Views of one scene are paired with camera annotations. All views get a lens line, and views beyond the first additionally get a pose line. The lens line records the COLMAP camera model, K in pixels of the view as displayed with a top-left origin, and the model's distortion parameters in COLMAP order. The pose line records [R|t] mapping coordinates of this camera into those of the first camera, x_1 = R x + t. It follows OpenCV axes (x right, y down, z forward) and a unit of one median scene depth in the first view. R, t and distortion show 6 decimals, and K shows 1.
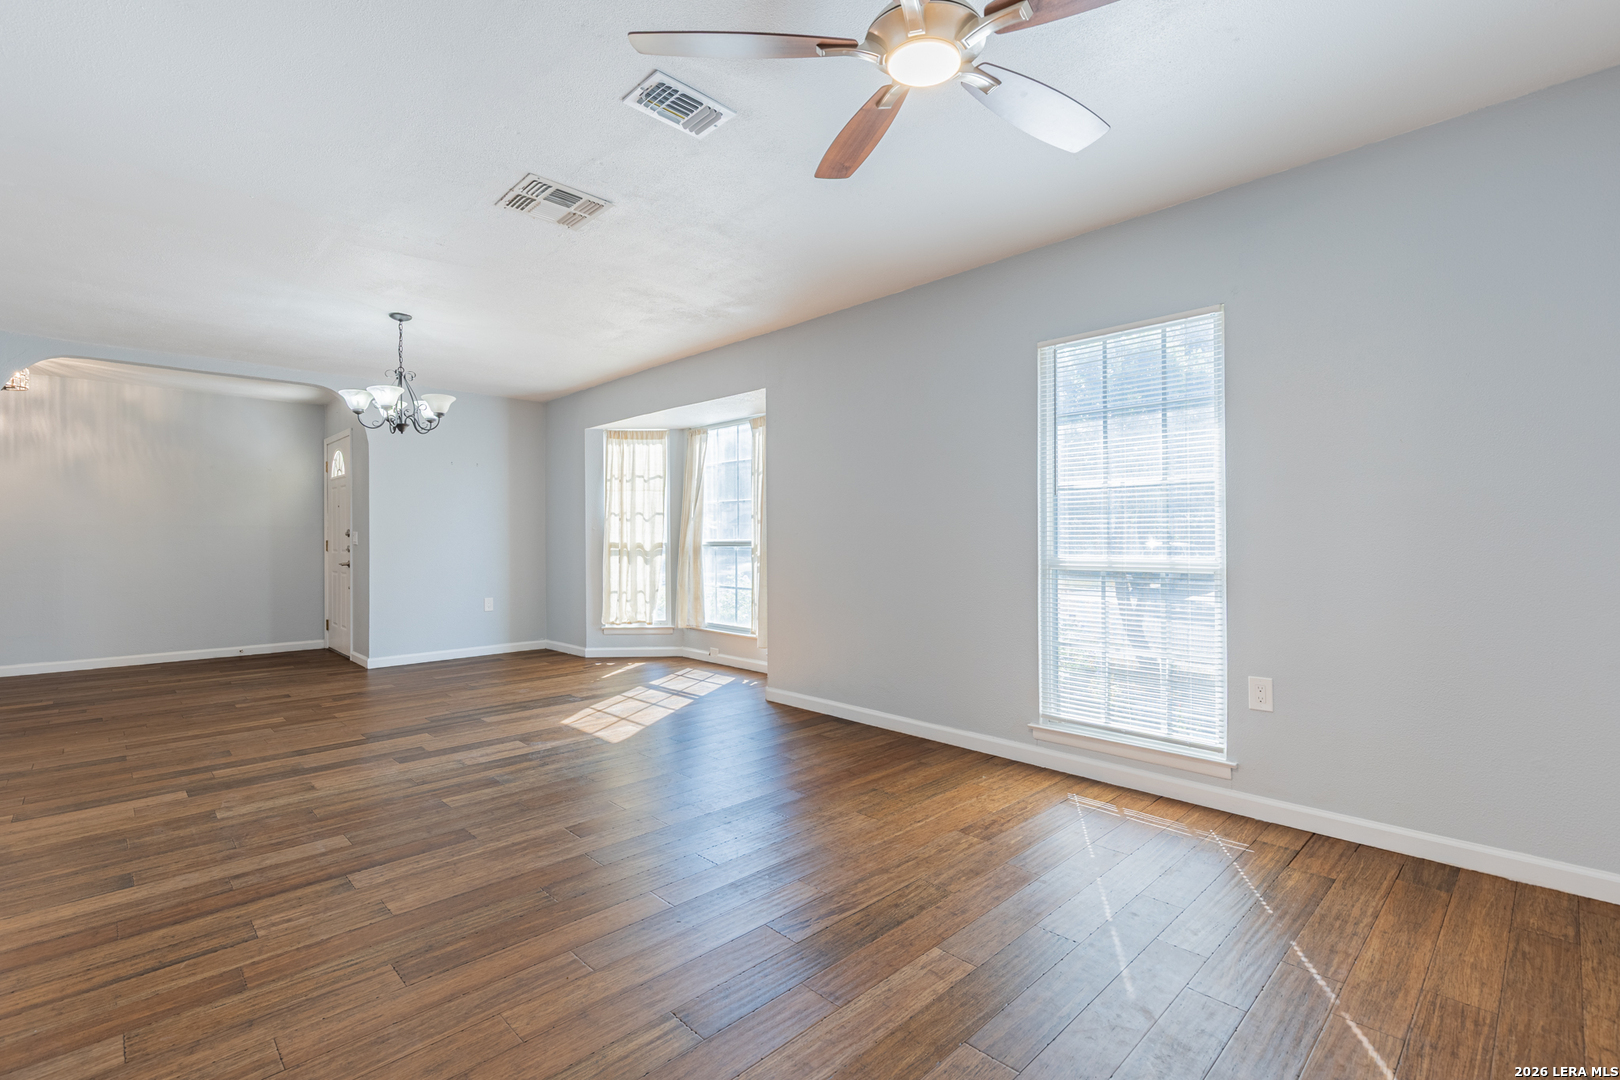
lens RADIAL K [[732.7, 0, 820.1], [0, 732.7, 538.4], [0, 0, 1]] dist [0.004324, 0.000063]
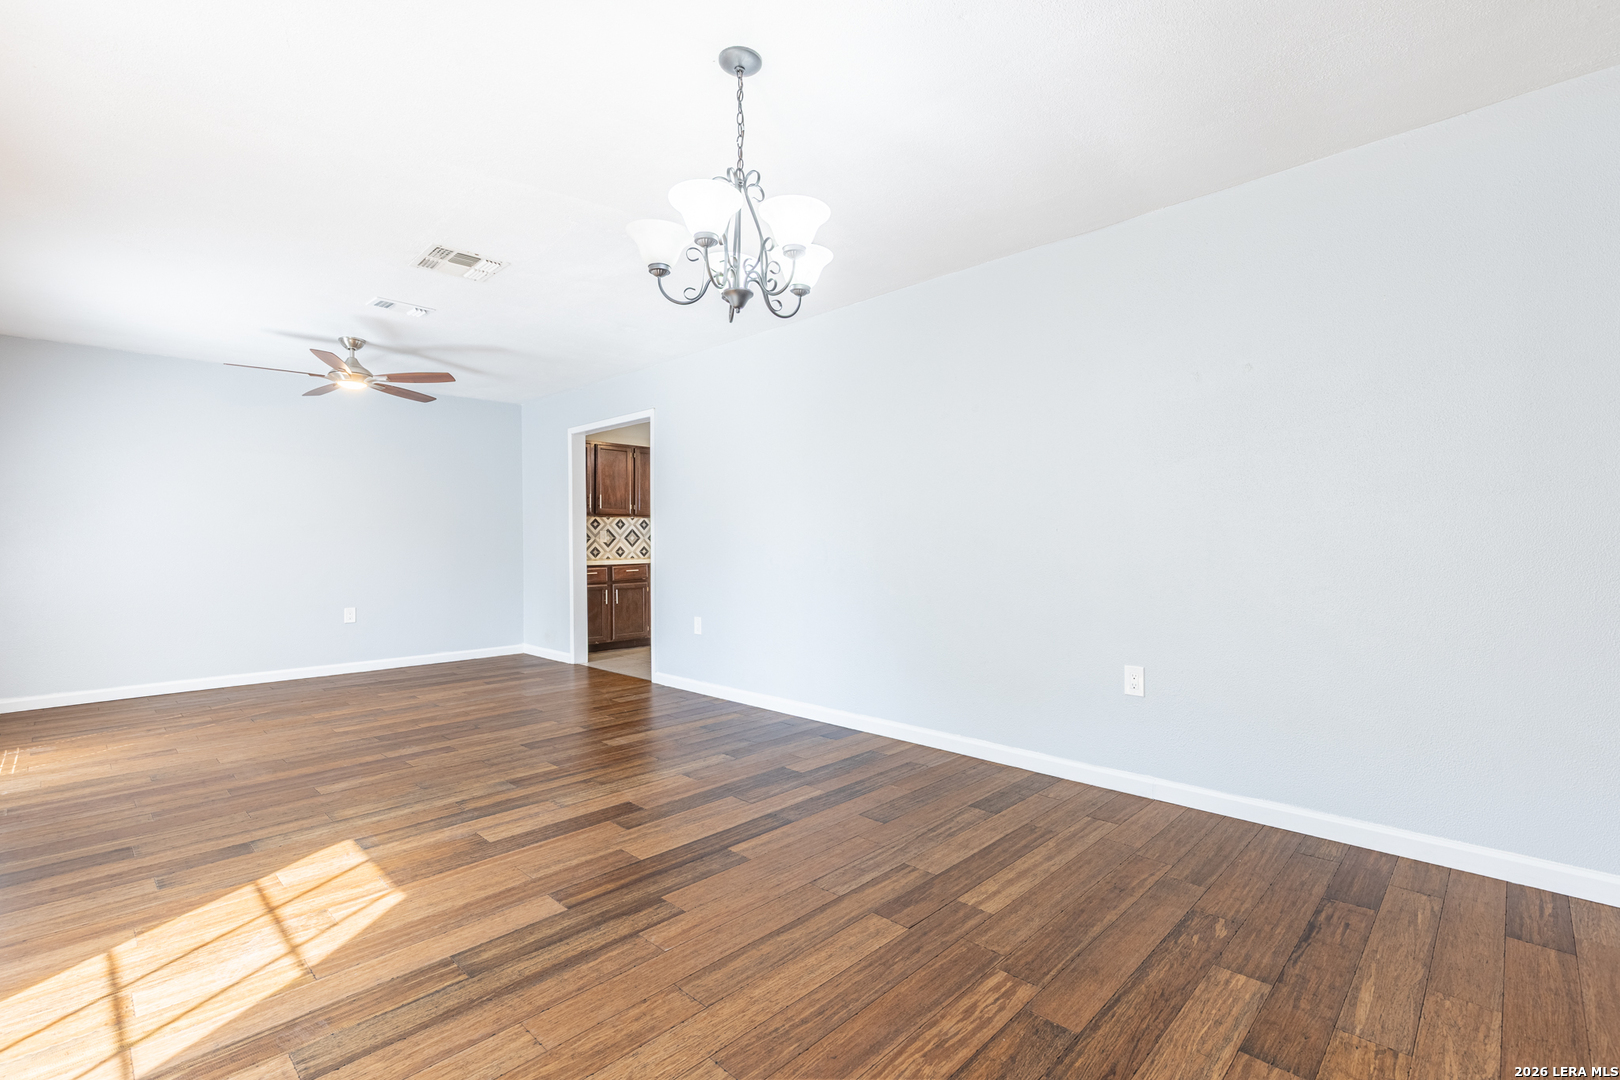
lens RADIAL K [[732.7, 0, 820.1], [0, 732.7, 538.4], [0, 0, 1]] dist [0.004324, 0.000063]
pose [[-0.999539, 0.011061, -0.028260, -0.827976], [0.011317, 0.999896, -0.008911, 0.008122], [0.028159, -0.009227, -0.999561, 1.997458]]
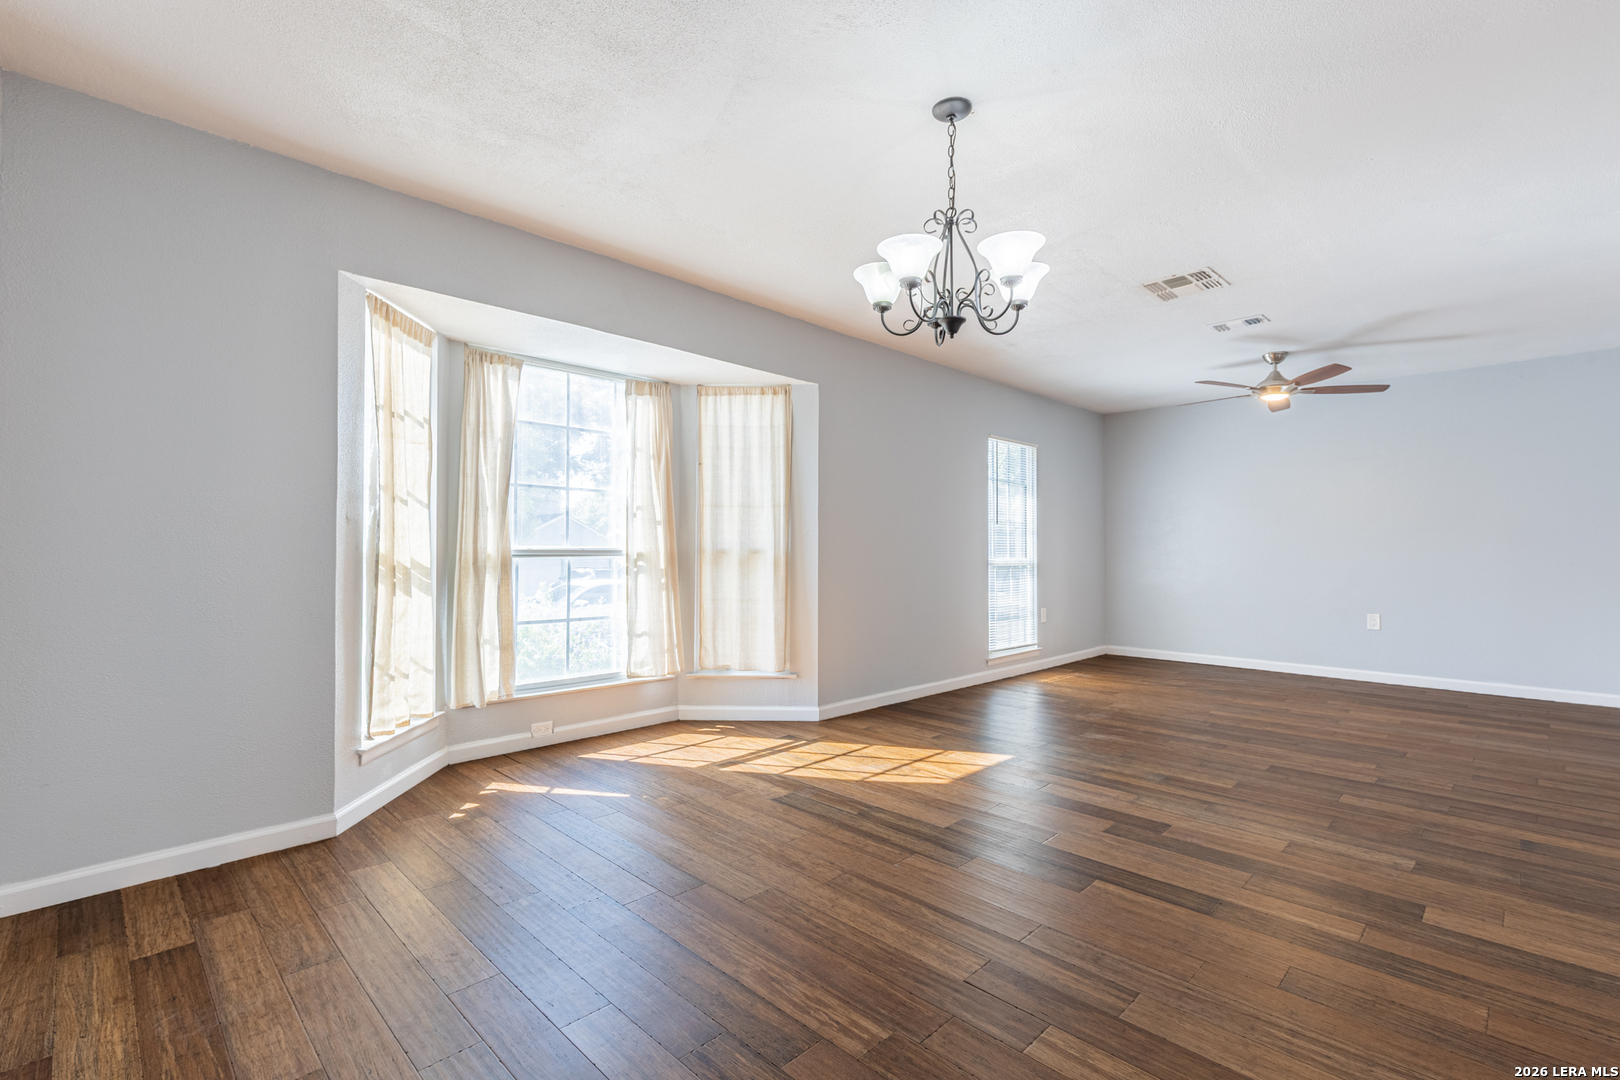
lens RADIAL K [[732.2, 0, 813.5], [0, 732.2, 541.7], [0, 0, 1]] dist [0.015510, -0.000382]
pose [[-0.015870, 0.010429, 0.999820, -1.474893], [-0.007172, 0.999919, -0.010544, 0.005482], [-0.999848, -0.007338, -0.015794, 1.505787]]
